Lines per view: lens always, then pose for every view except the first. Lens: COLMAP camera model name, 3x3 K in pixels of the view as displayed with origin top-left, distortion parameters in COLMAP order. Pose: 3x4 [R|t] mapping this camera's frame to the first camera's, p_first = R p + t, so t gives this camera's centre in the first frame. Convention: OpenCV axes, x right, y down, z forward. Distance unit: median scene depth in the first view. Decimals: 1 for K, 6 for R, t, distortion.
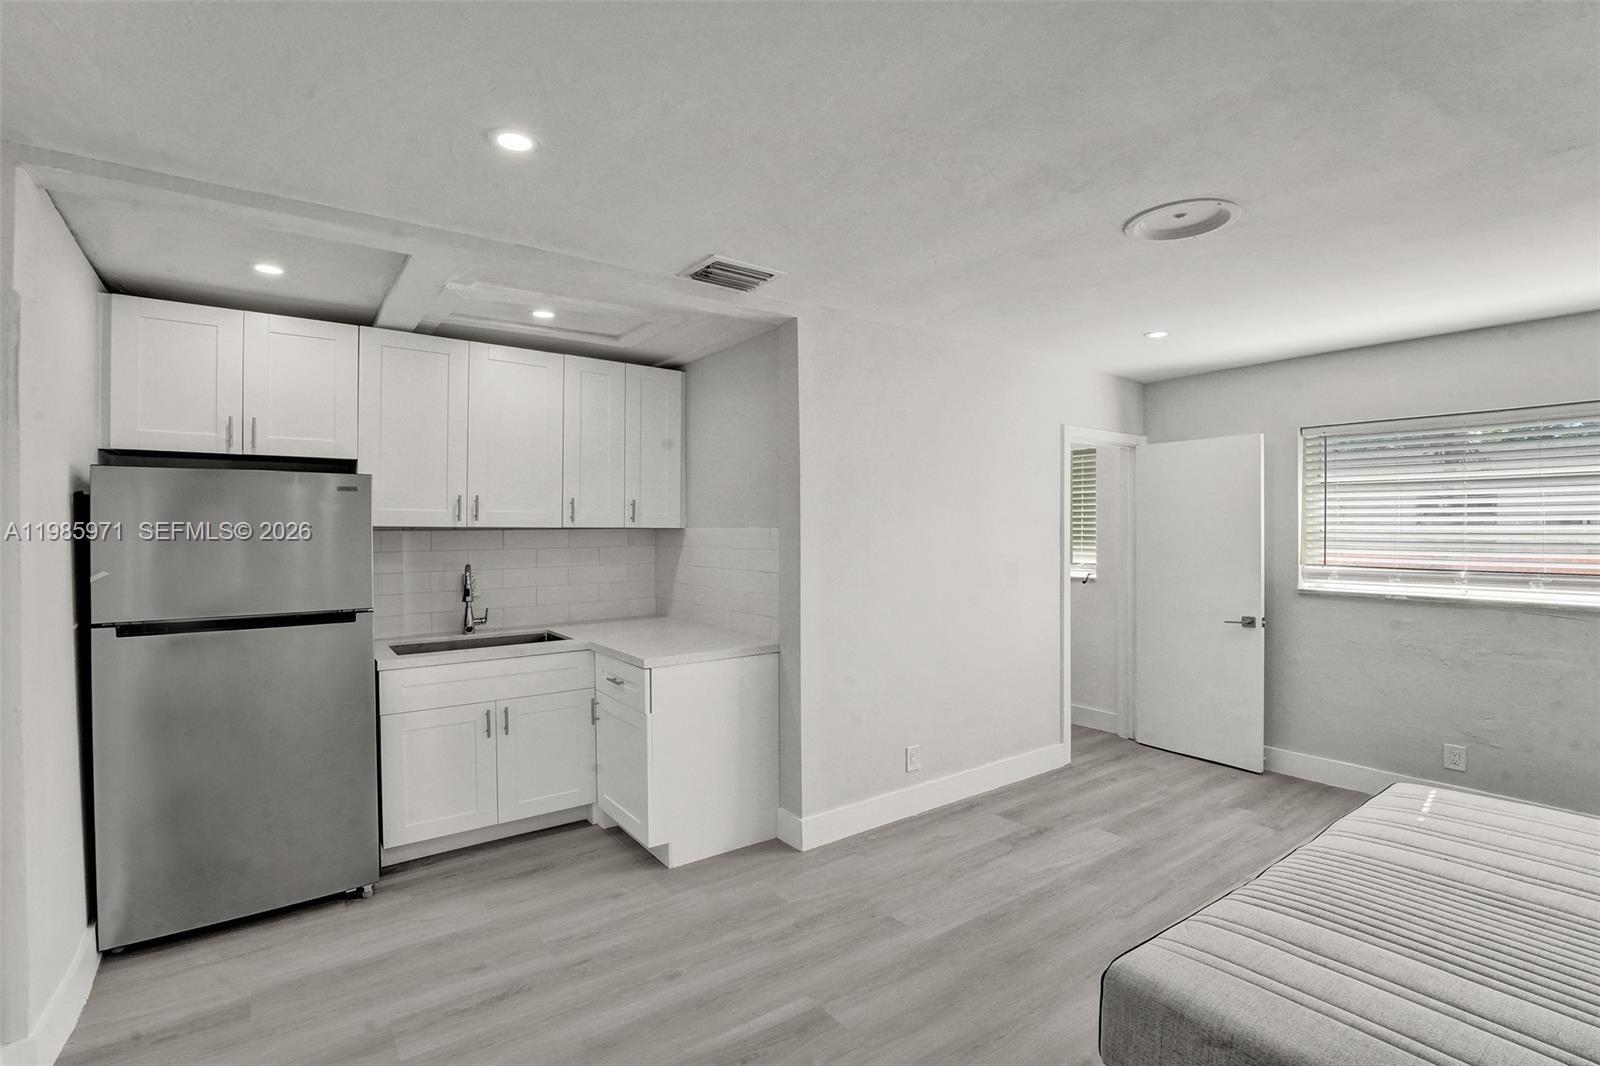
lens RADIAL K [[737.4, 0, 809.9], [0, 737.4, 535.3], [0, 0, 1]] dist [-0.024712, 0.000132]
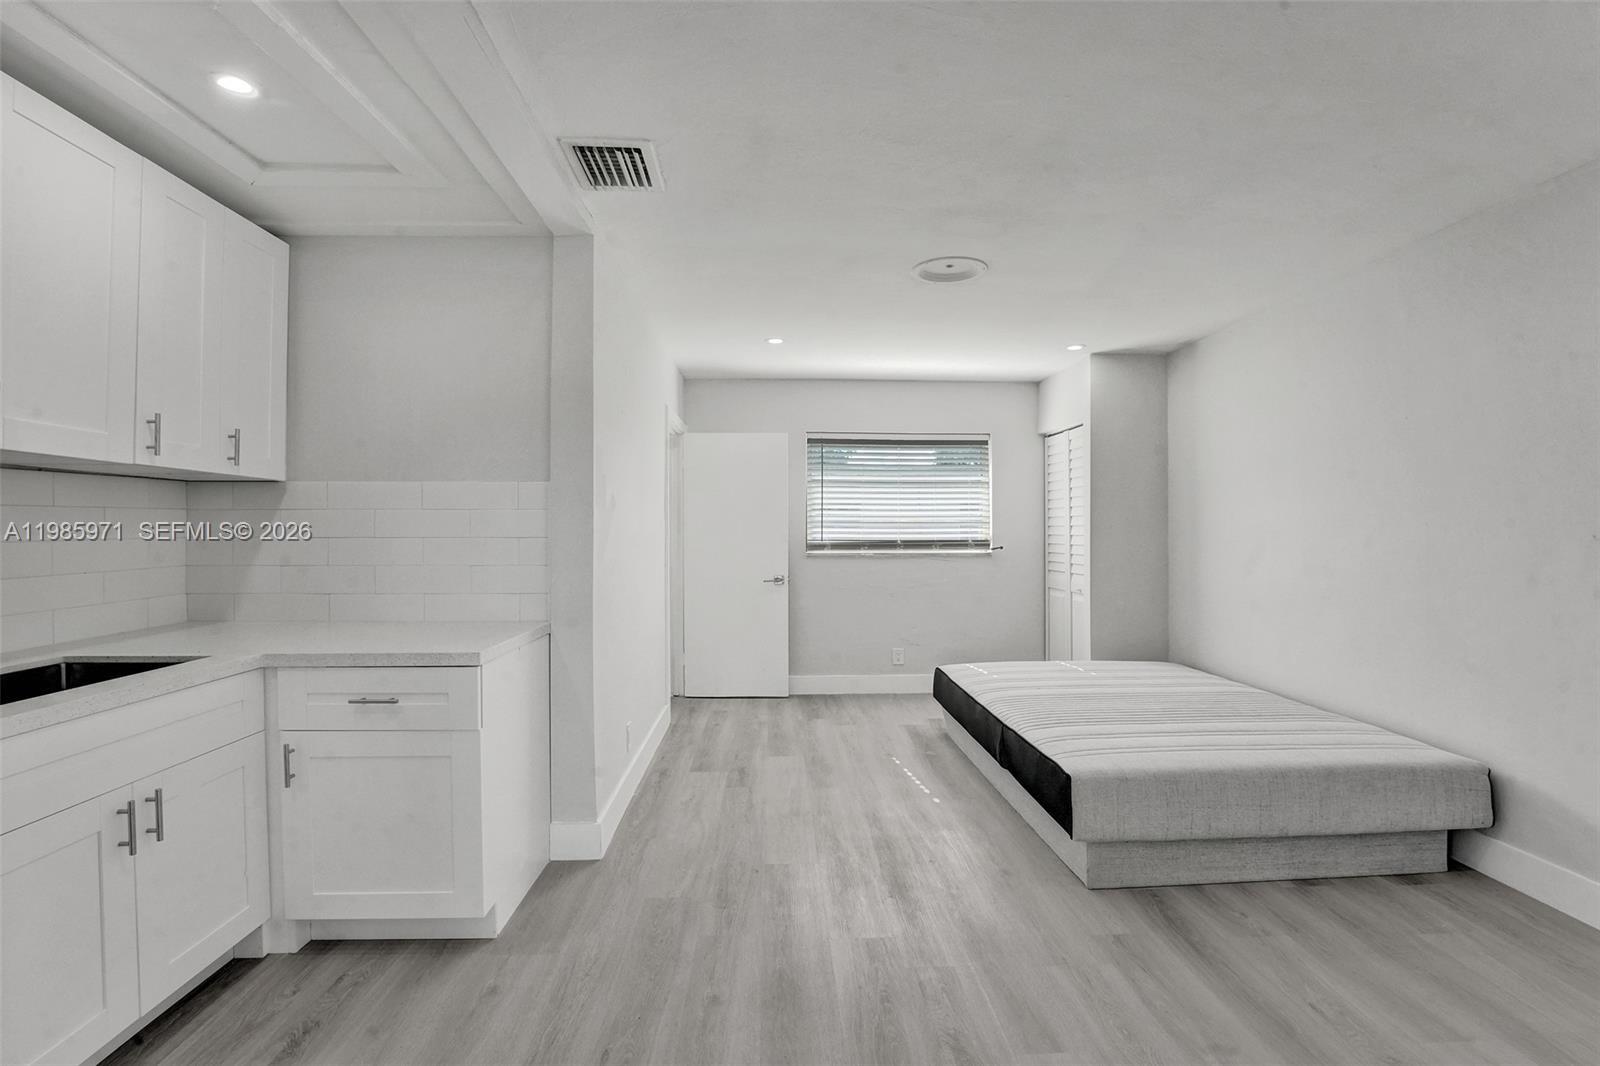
lens RADIAL K [[737.4, 0, 809.9], [0, 737.4, 535.3], [0, 0, 1]] dist [-0.024712, 0.000132]
pose [[0.555598, -0.003324, 0.831445, -0.547167], [0.006832, 0.999977, -0.000567, 0.051098], [-0.831423, 0.005995, 0.555607, 0.298928]]
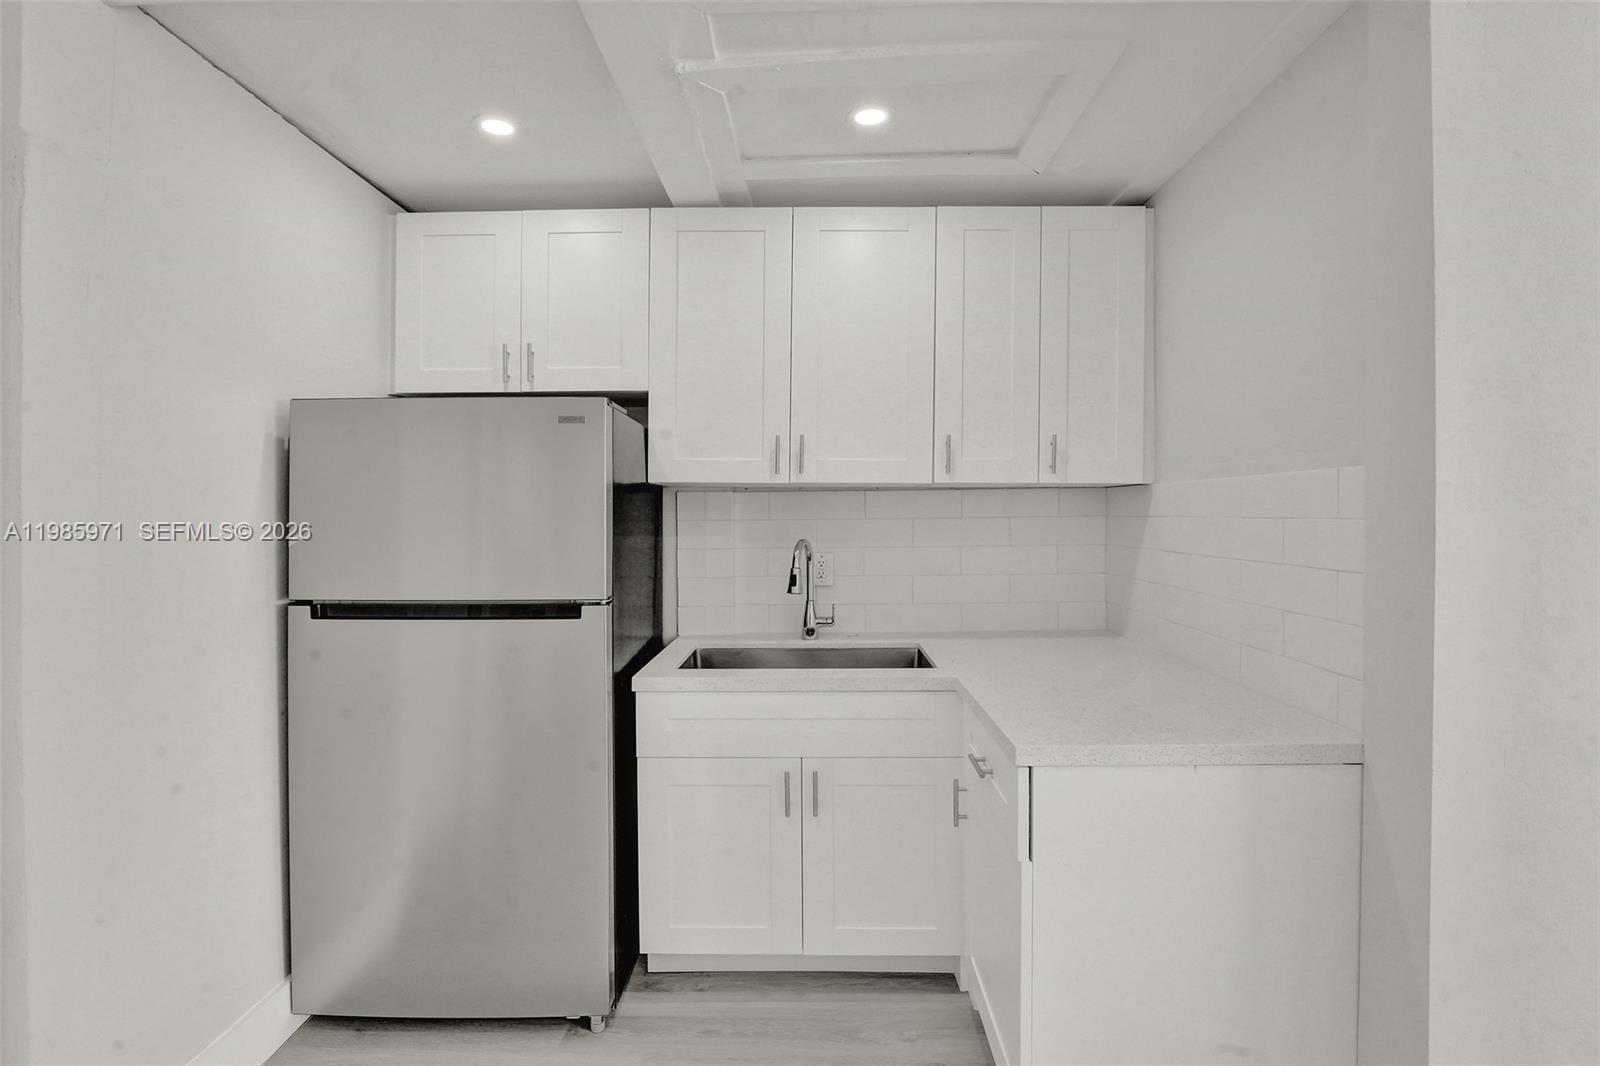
lens RADIAL K [[750.8, 0, 802.8], [0, 750.8, 514.9], [0, 0, 1]] dist [-0.023469, 0.000161]
pose [[0.785030, 0.002141, -0.619455, -0.031339], [-0.003047, 0.999995, -0.000404, 0.018279], [0.619451, 0.002205, 0.785032, 0.468283]]
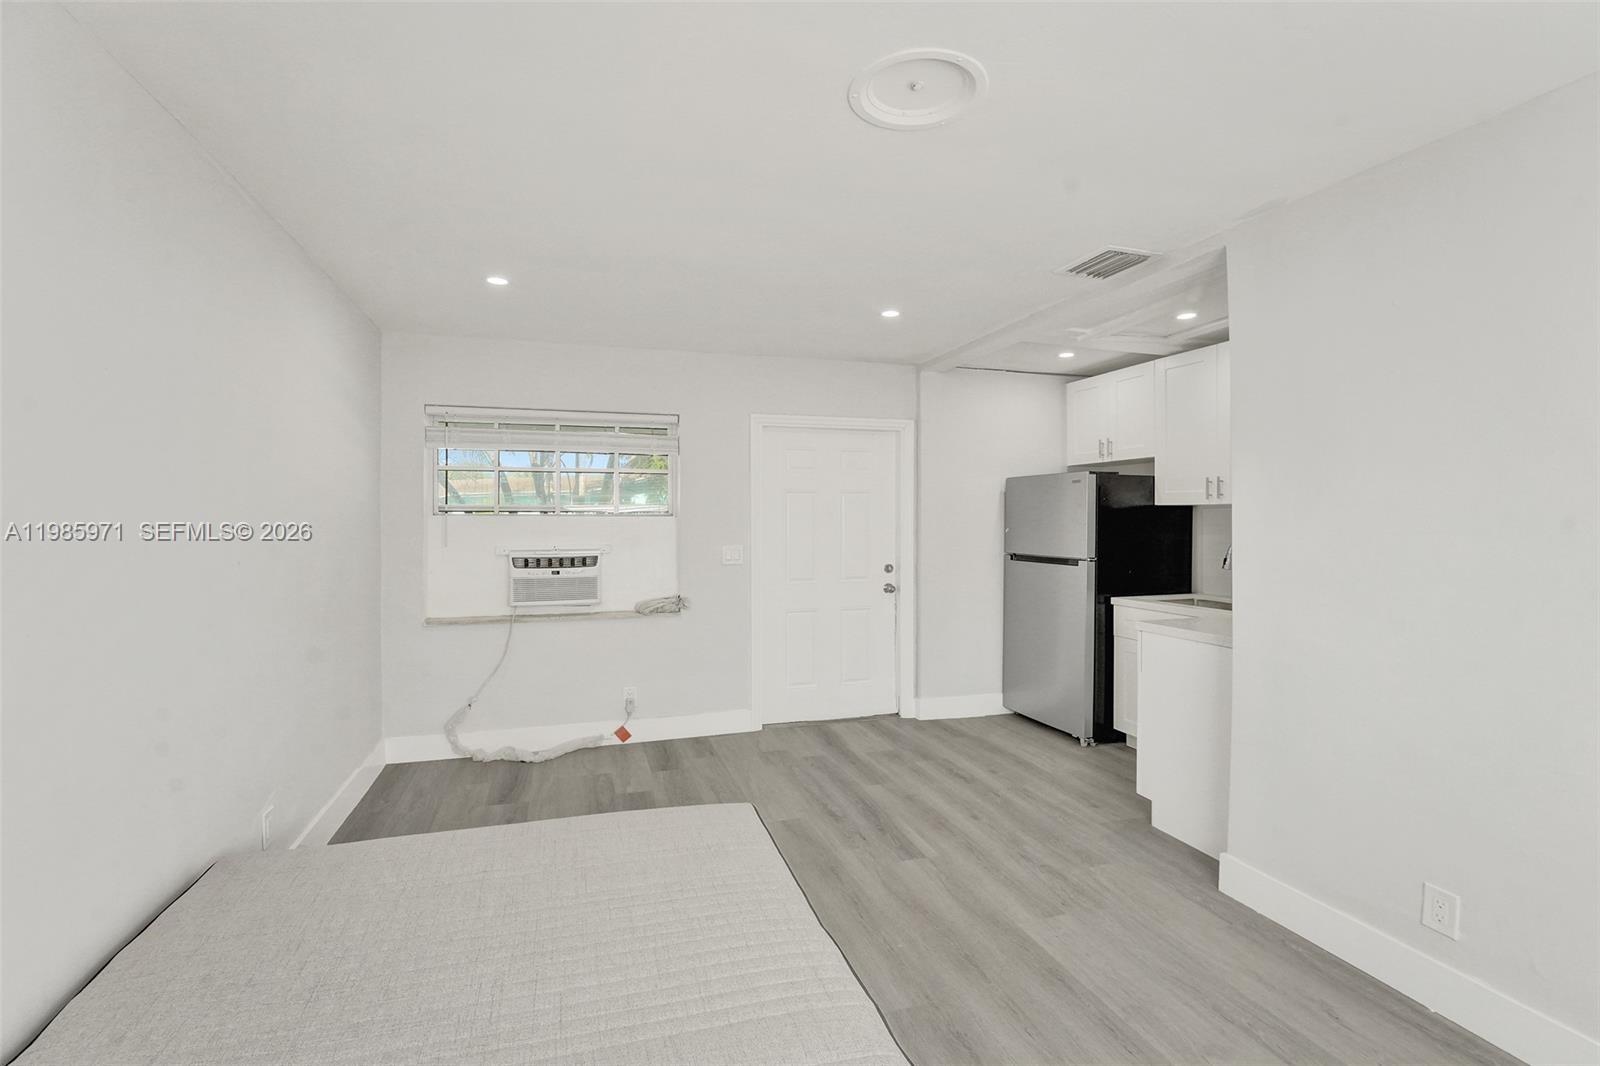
lens RADIAL K [[764.5, 0, 809.5], [0, 764.5, 532.1], [0, 0, 1]] dist [-0.025809, -0.000017]
pose [[-0.328638, 0.020758, -0.944228, 0.880907], [-0.002643, 0.999734, 0.022898, 0.007499], [0.944452, 0.010021, -0.328496, 0.788060]]
